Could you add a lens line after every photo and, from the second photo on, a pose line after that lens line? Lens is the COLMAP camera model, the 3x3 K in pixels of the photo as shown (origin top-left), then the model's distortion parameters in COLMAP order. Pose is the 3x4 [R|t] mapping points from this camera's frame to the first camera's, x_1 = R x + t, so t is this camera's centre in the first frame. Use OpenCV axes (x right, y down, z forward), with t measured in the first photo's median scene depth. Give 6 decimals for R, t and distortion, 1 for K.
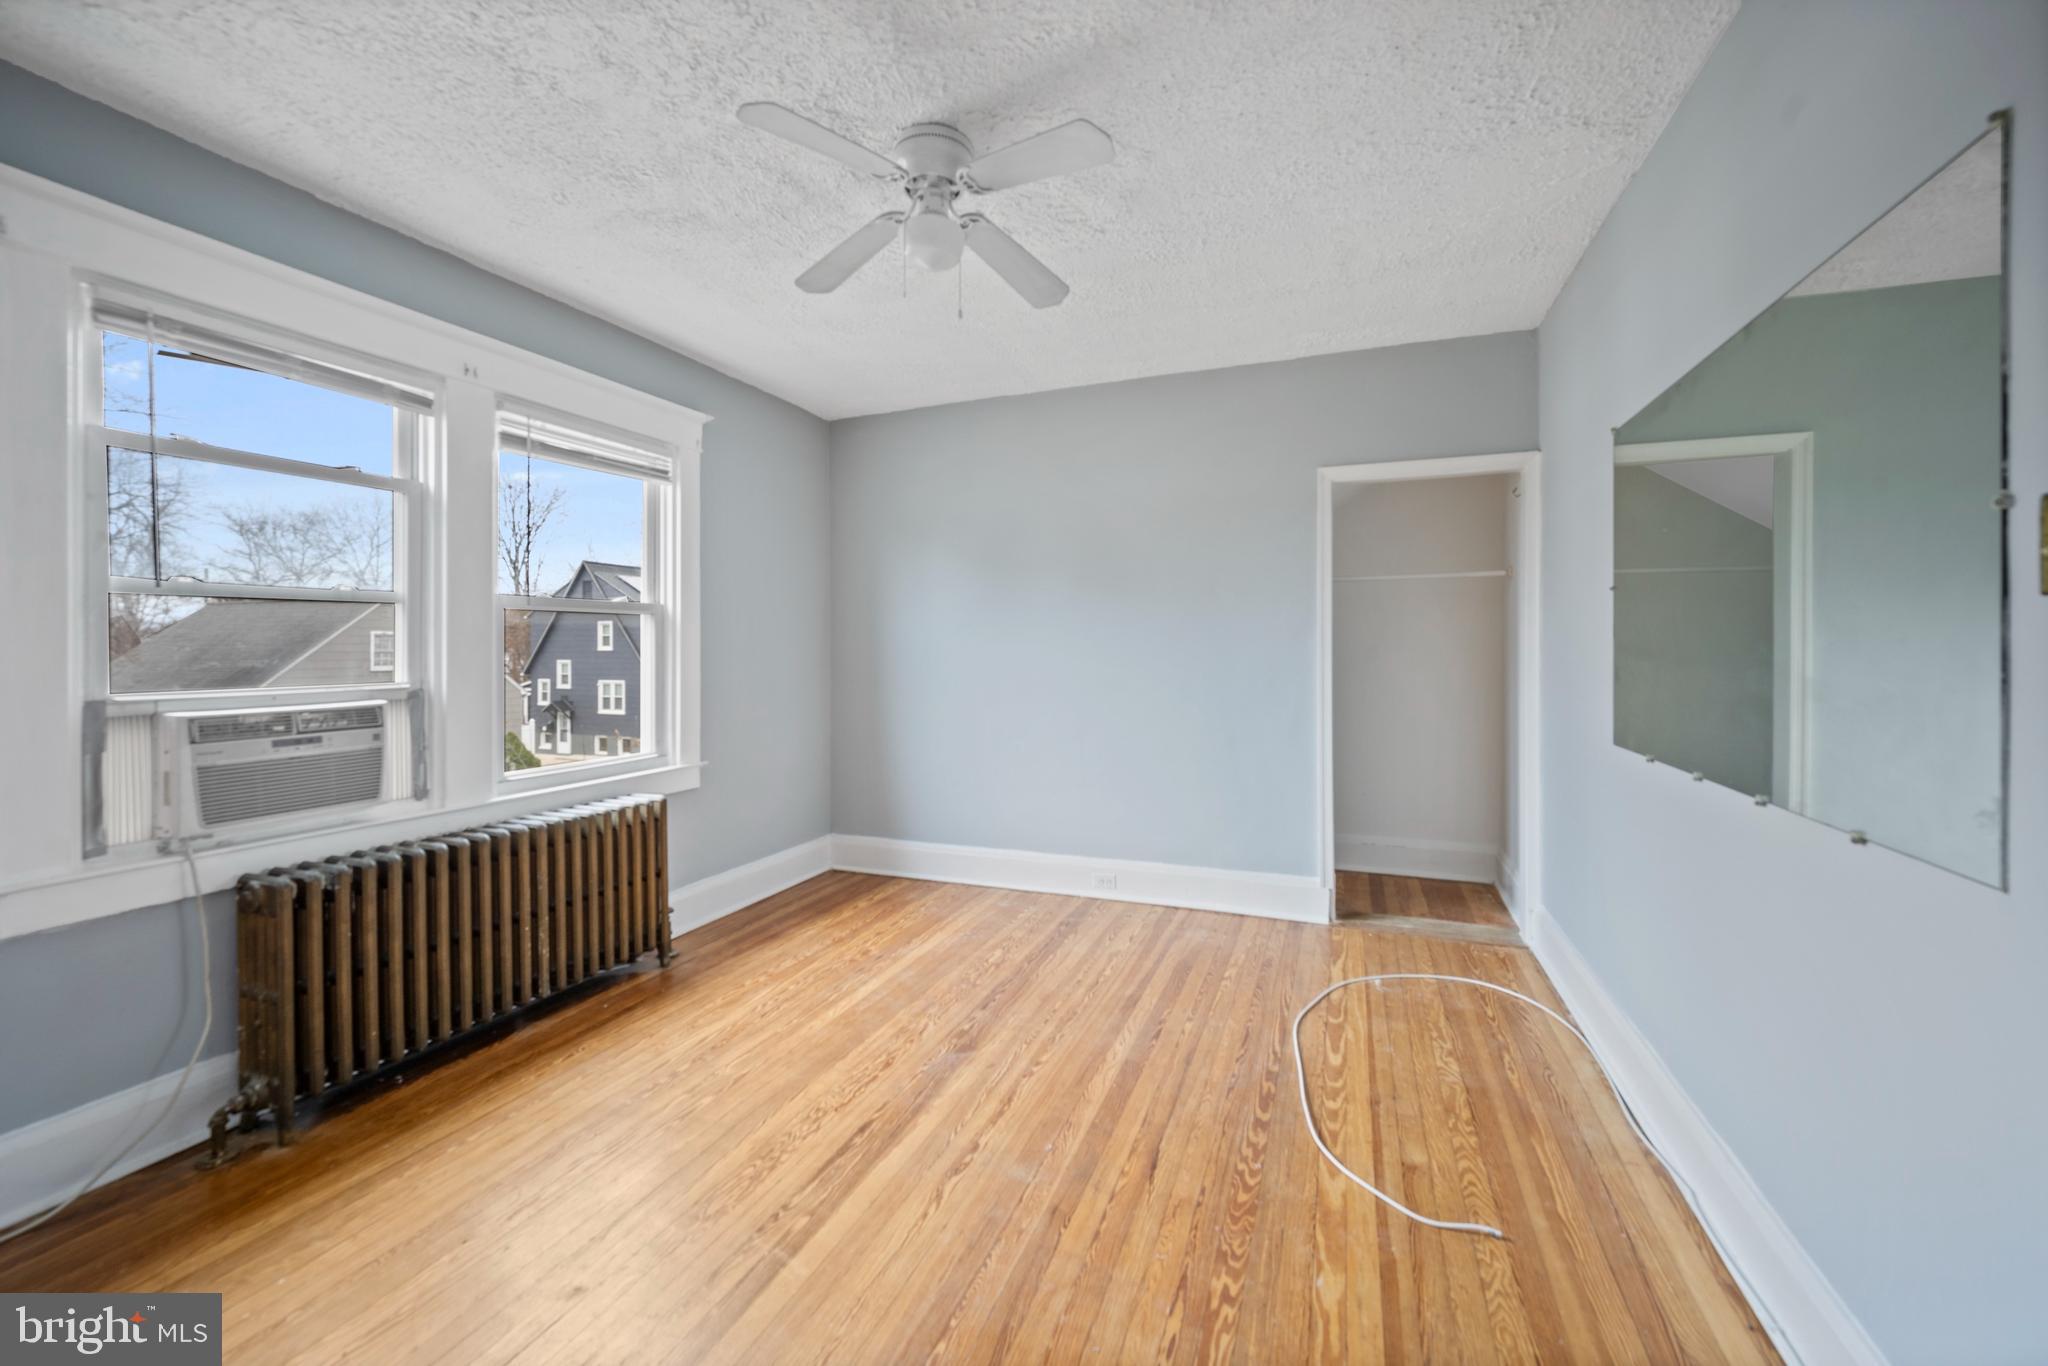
lens RADIAL K [[820.8, 0, 1026.0], [0, 820.8, 656.6], [0, 0, 1]] dist [-0.000151, -0.000055]
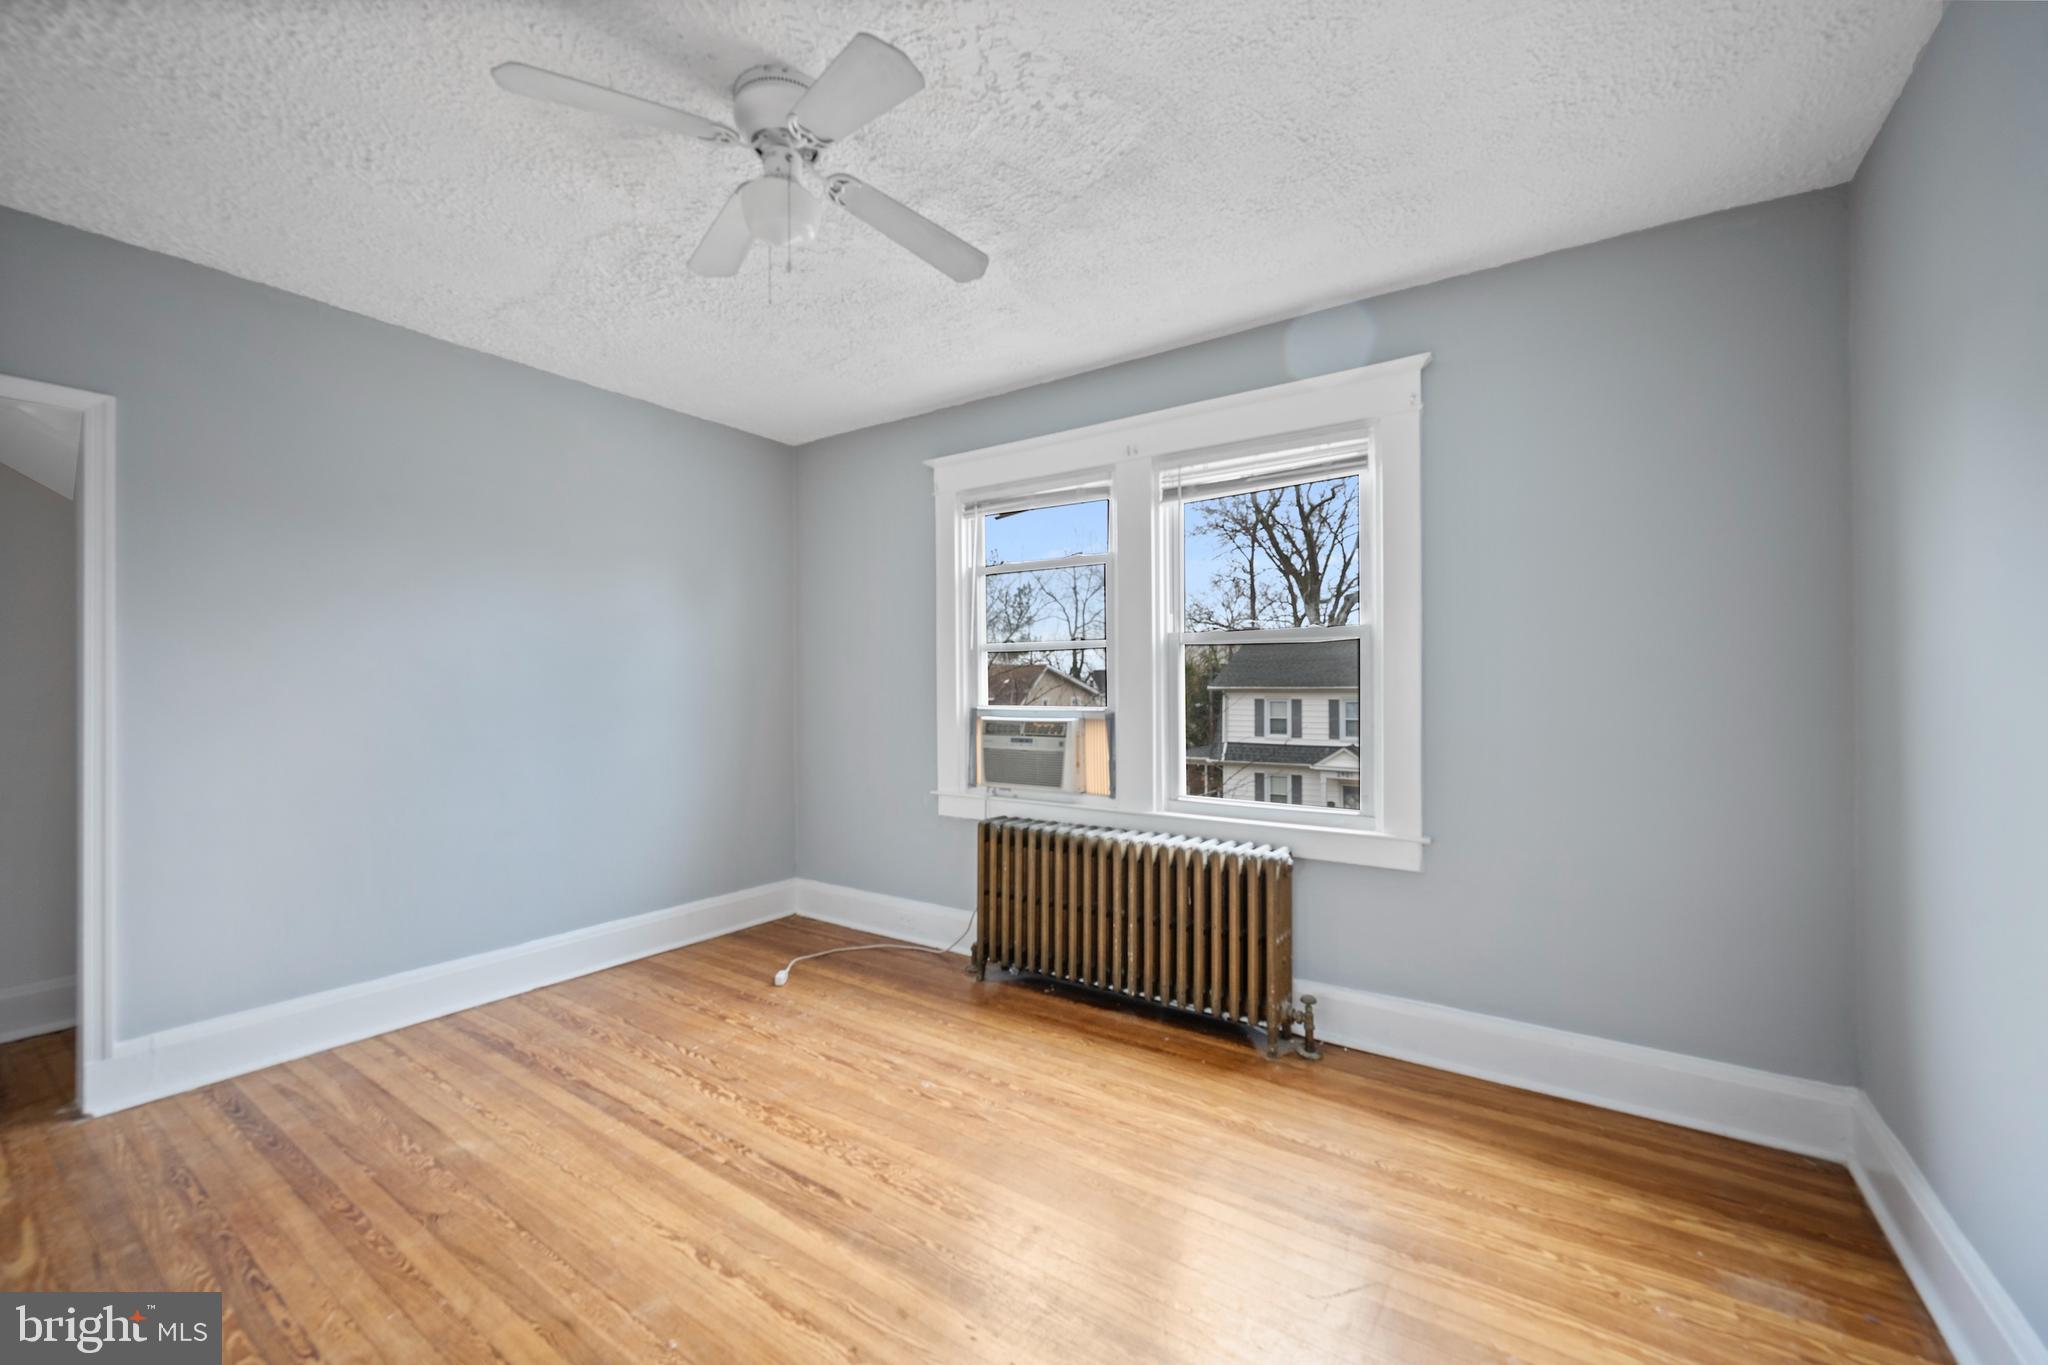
lens RADIAL K [[799.8, 0, 1019.6], [0, 799.8, 687.4], [0, 0, 1]] dist [-0.001244, 0.000063]
pose [[-0.225513, 0.009606, -0.974193, 0.552230], [-0.006778, 0.999912, 0.011429, -0.014318], [0.974217, 0.009181, -0.225428, 1.217787]]
